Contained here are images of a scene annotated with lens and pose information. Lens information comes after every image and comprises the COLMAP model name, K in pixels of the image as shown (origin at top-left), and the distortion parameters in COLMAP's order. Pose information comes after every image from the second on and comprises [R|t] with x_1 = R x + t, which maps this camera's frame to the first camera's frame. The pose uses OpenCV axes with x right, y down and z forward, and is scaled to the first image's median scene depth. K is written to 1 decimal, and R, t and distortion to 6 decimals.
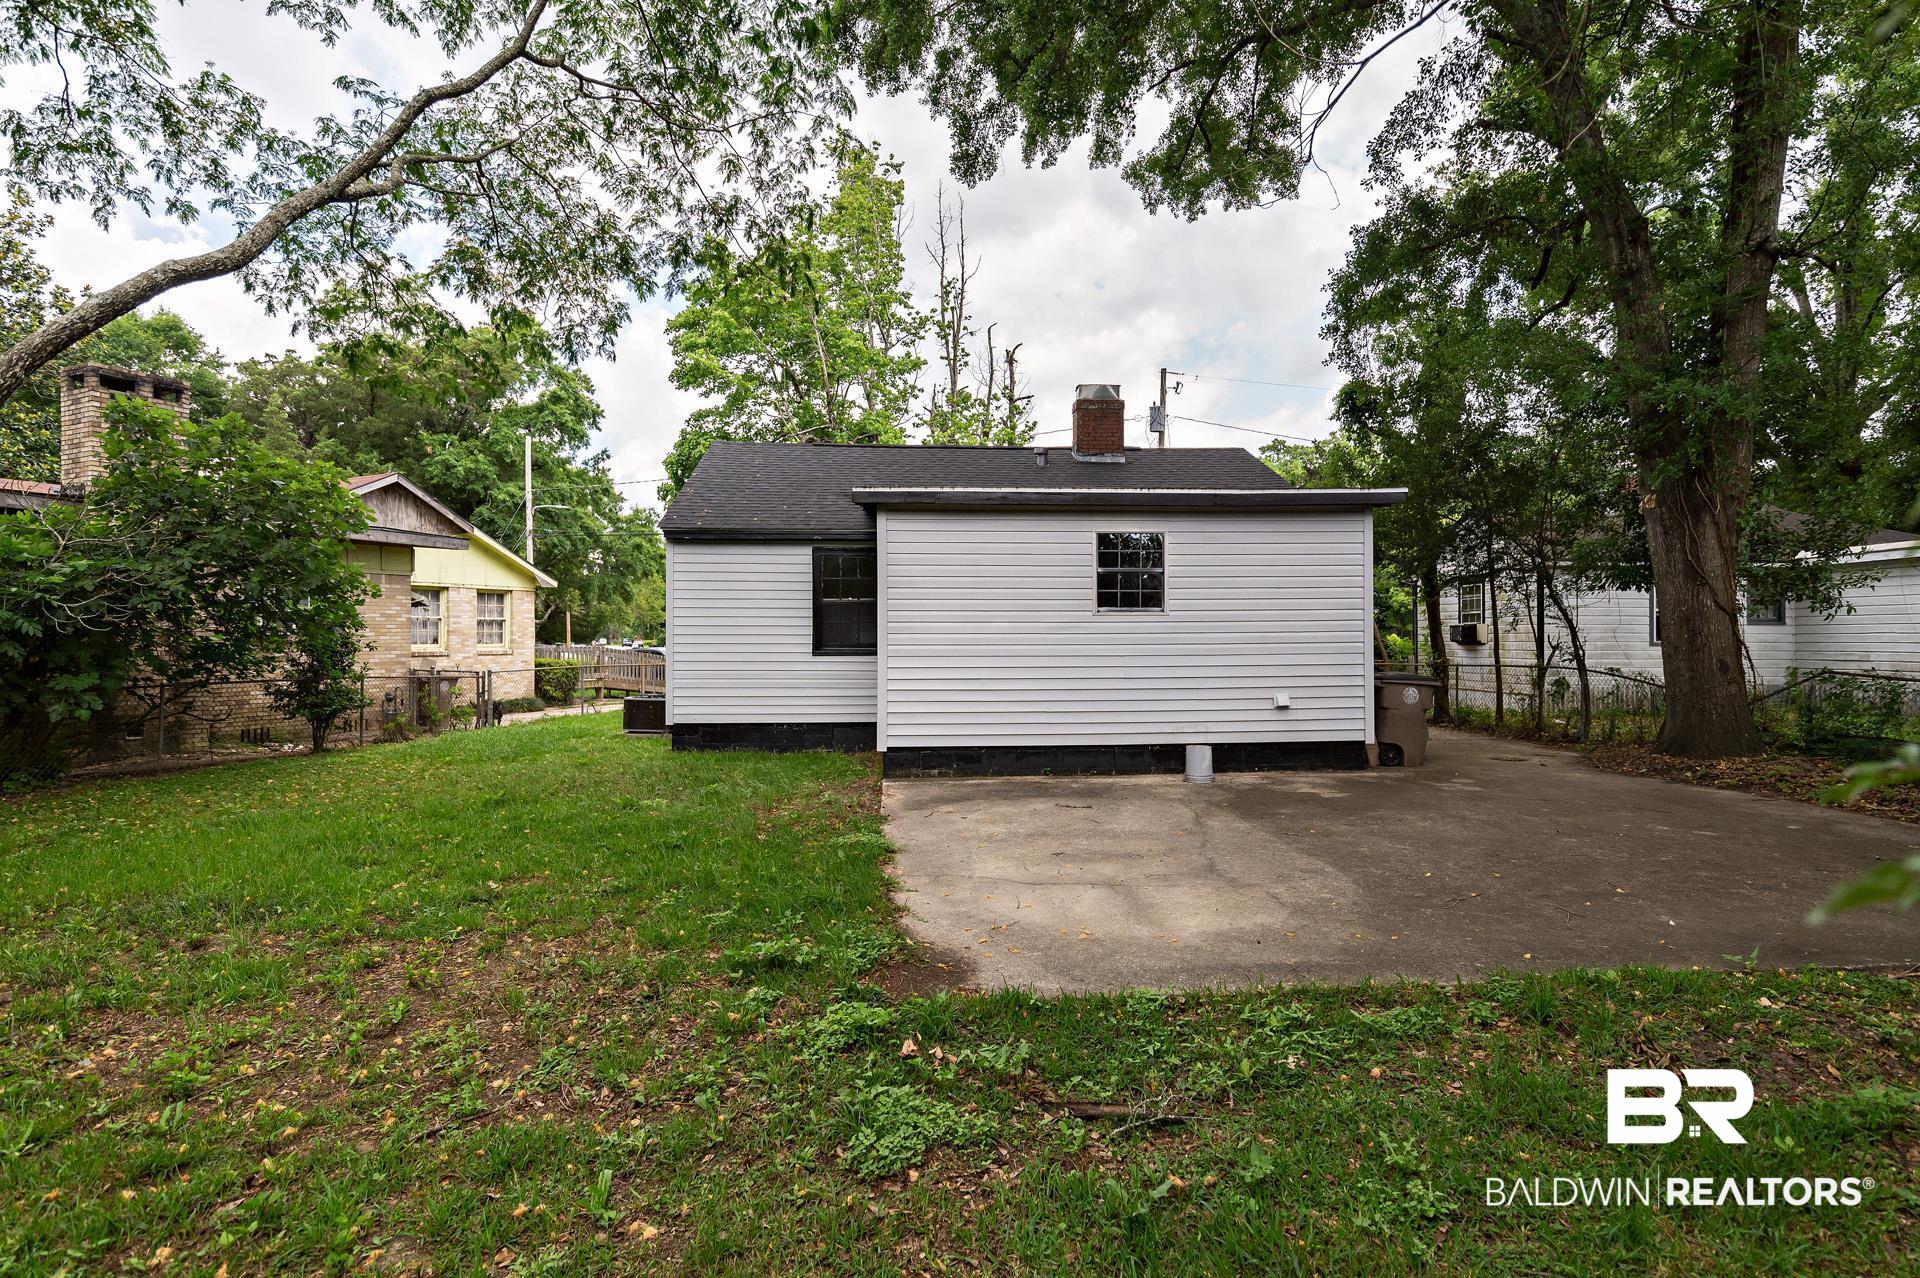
lens RADIAL K [[917.6, 0, 957.3], [0, 917.6, 636.3], [0, 0, 1]] dist [0.001734, 0.000050]
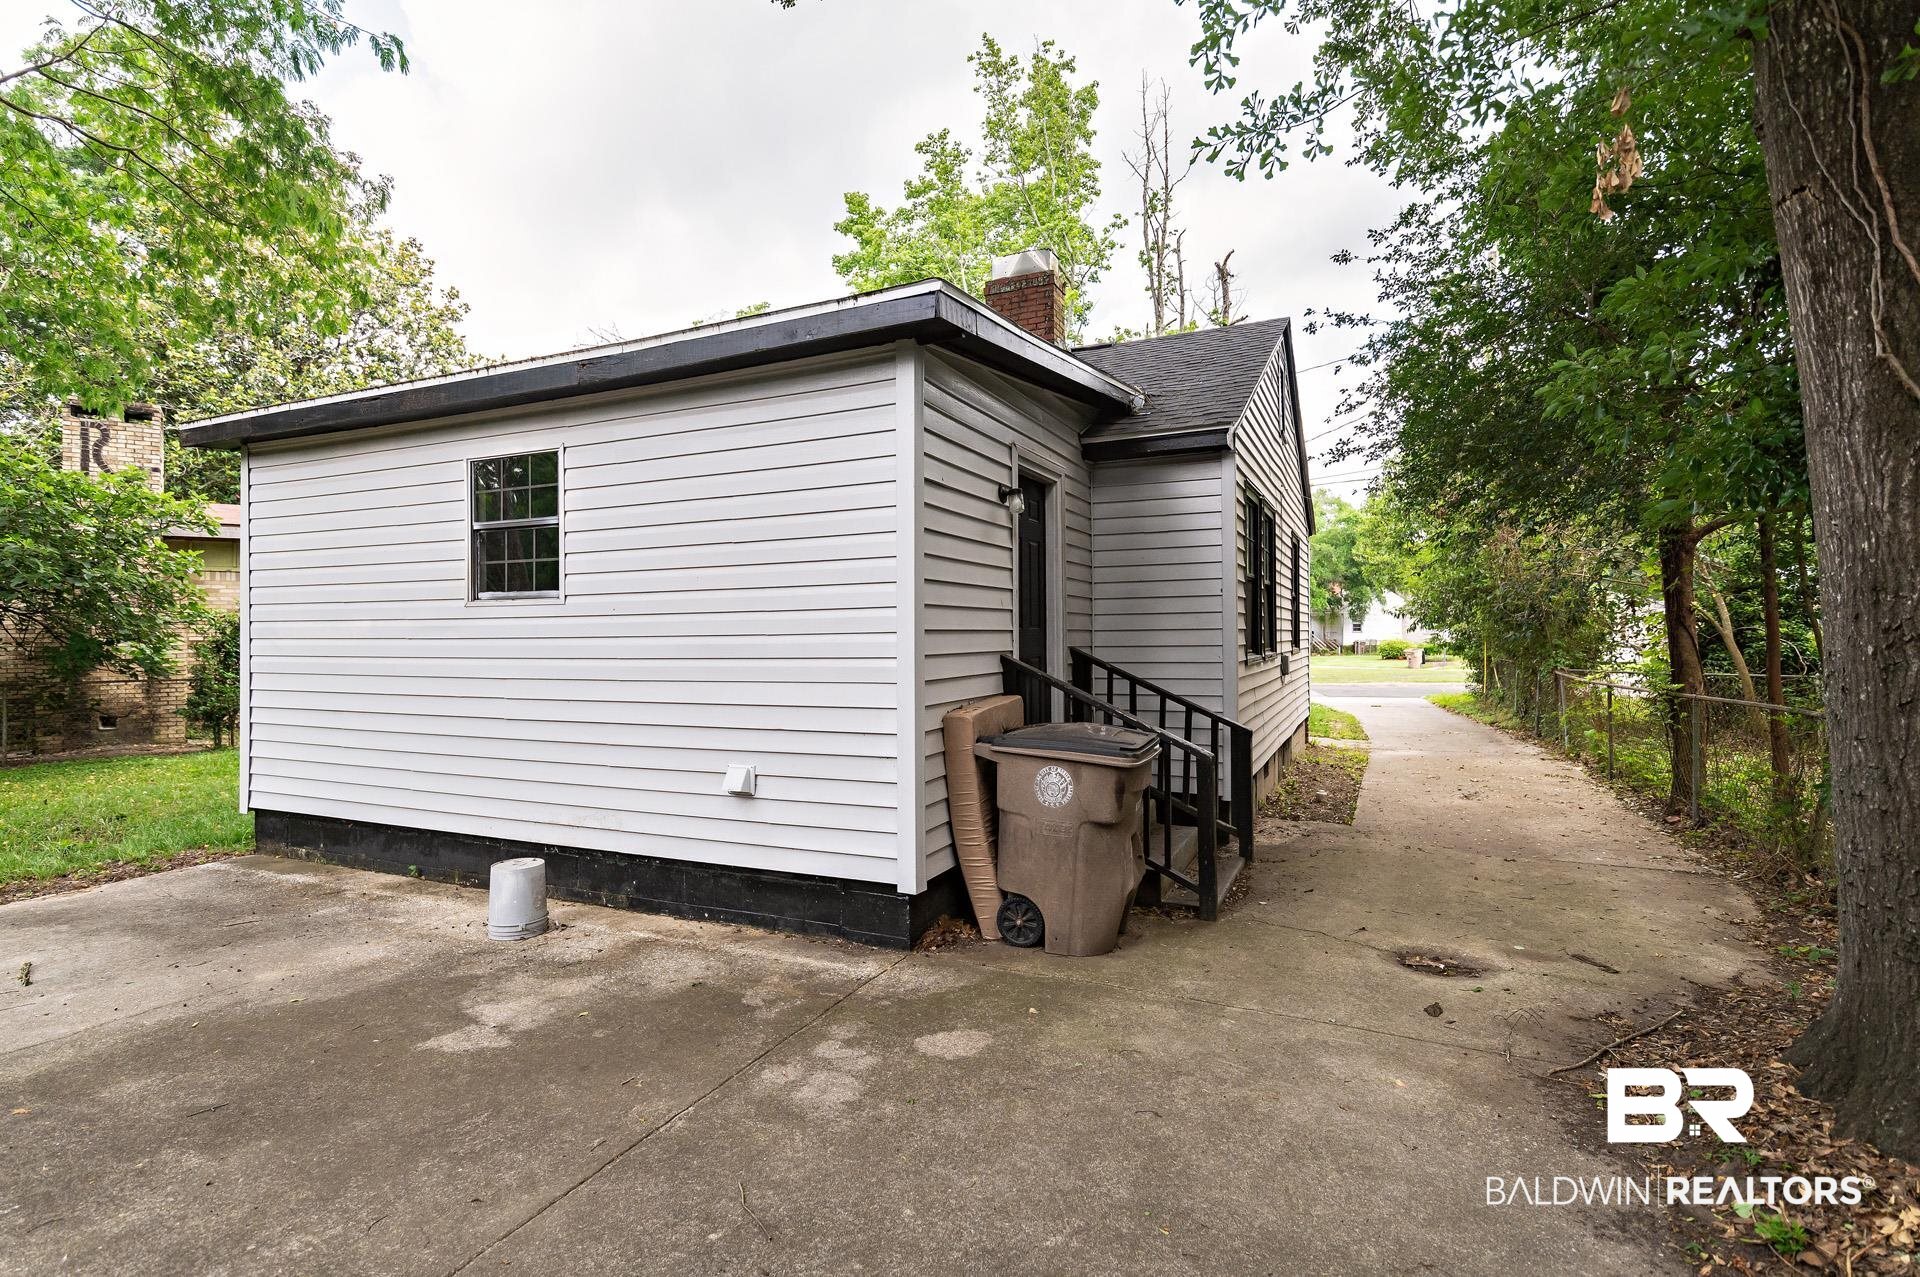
lens RADIAL K [[917.6, 0, 957.3], [0, 917.6, 635.8], [0, 0, 1]] dist [0.001734, 0.000050]
pose [[0.881853, -0.000315, -0.471525, 0.681866], [0.003336, 0.999979, 0.005572, -0.006907], [0.471514, -0.006487, 0.881835, 0.636874]]
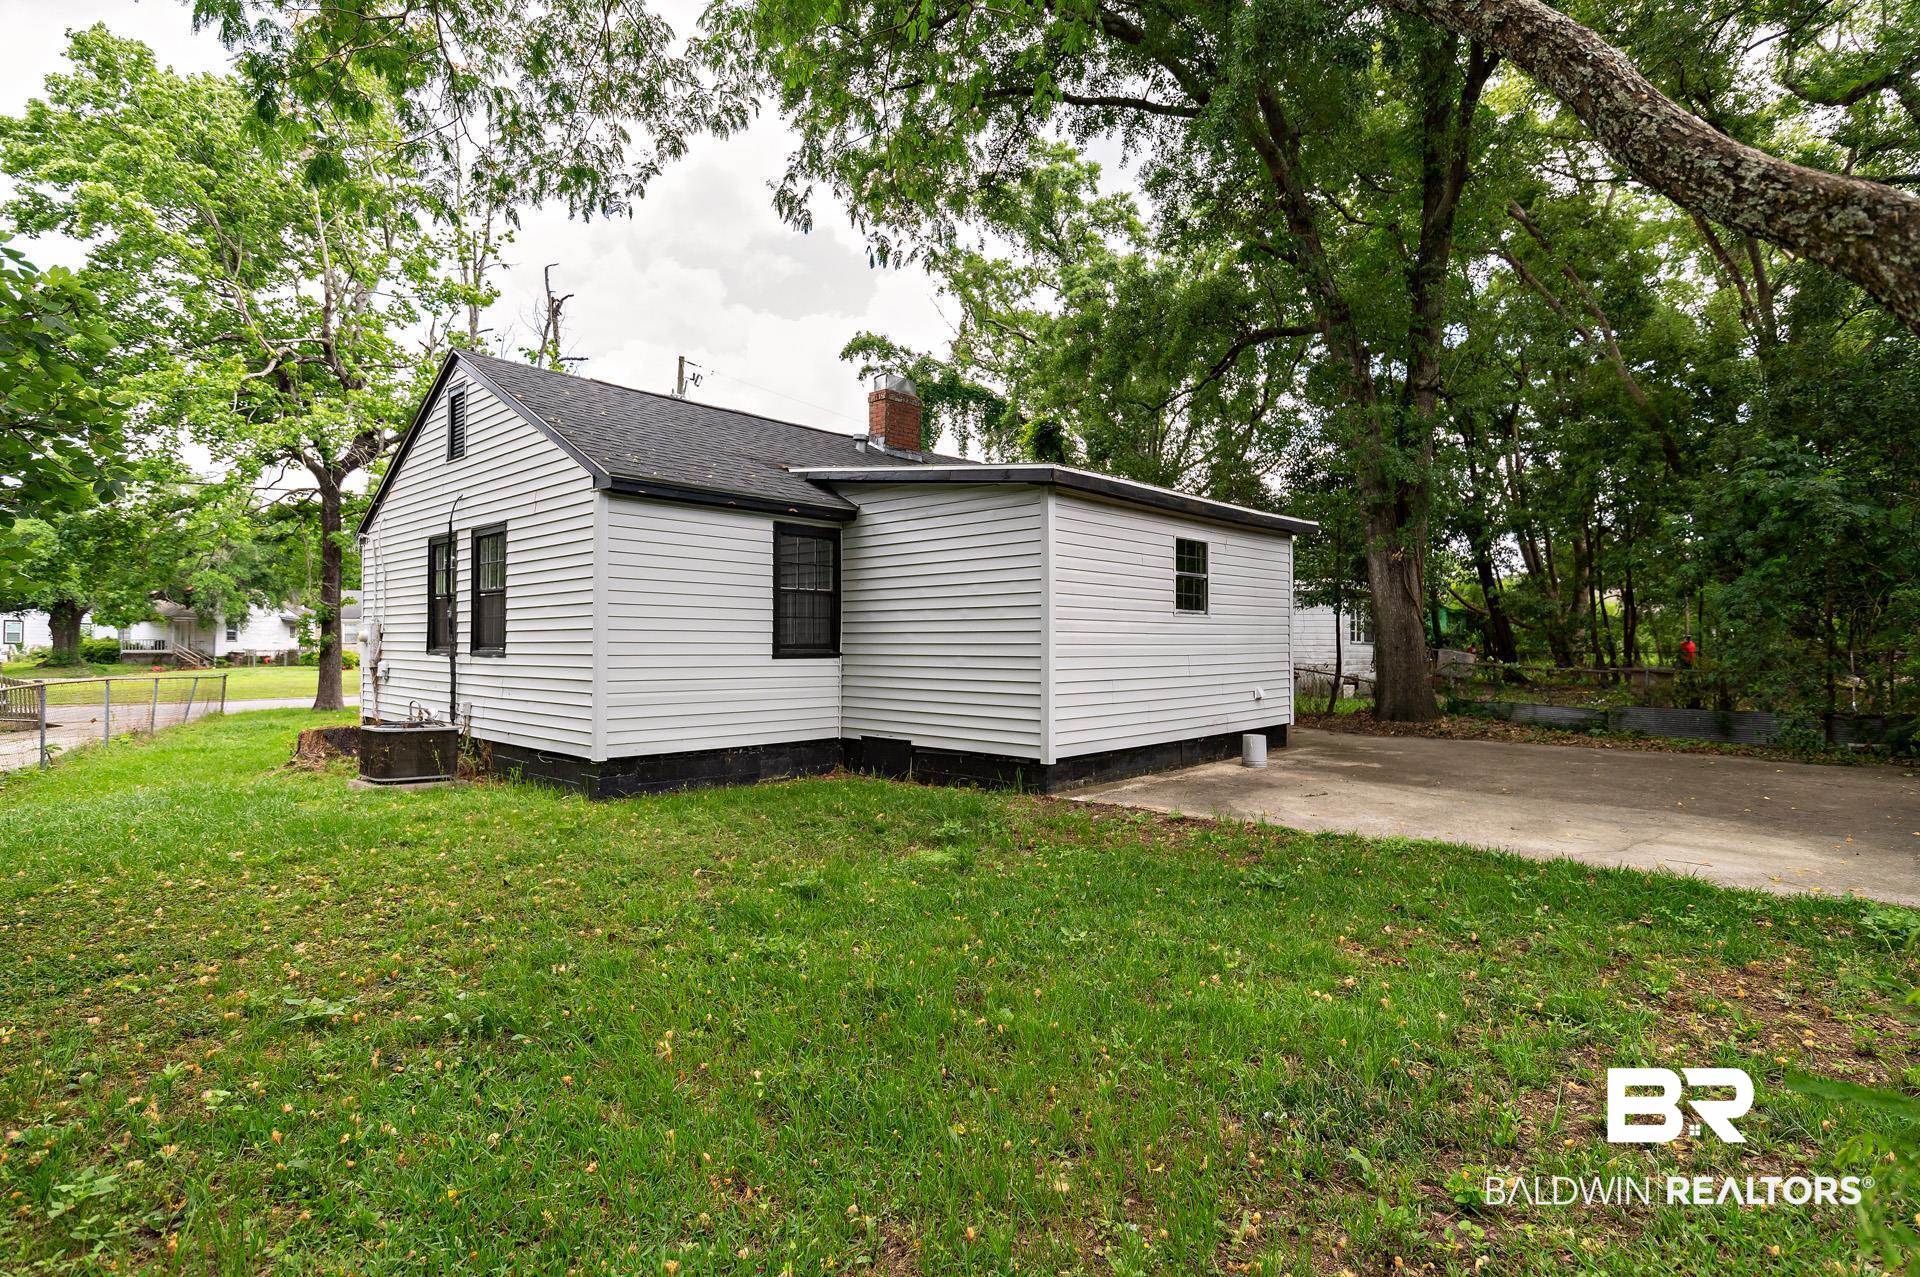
lens RADIAL K [[917.6, 0, 957.3], [0, 917.6, 635.8], [0, 0, 1]] dist [0.001734, 0.000050]
pose [[0.720974, 0.008535, 0.692910, -0.754792], [-0.003920, 0.999958, -0.008239, 0.009377], [-0.692951, 0.003224, 0.720977, 0.413662]]
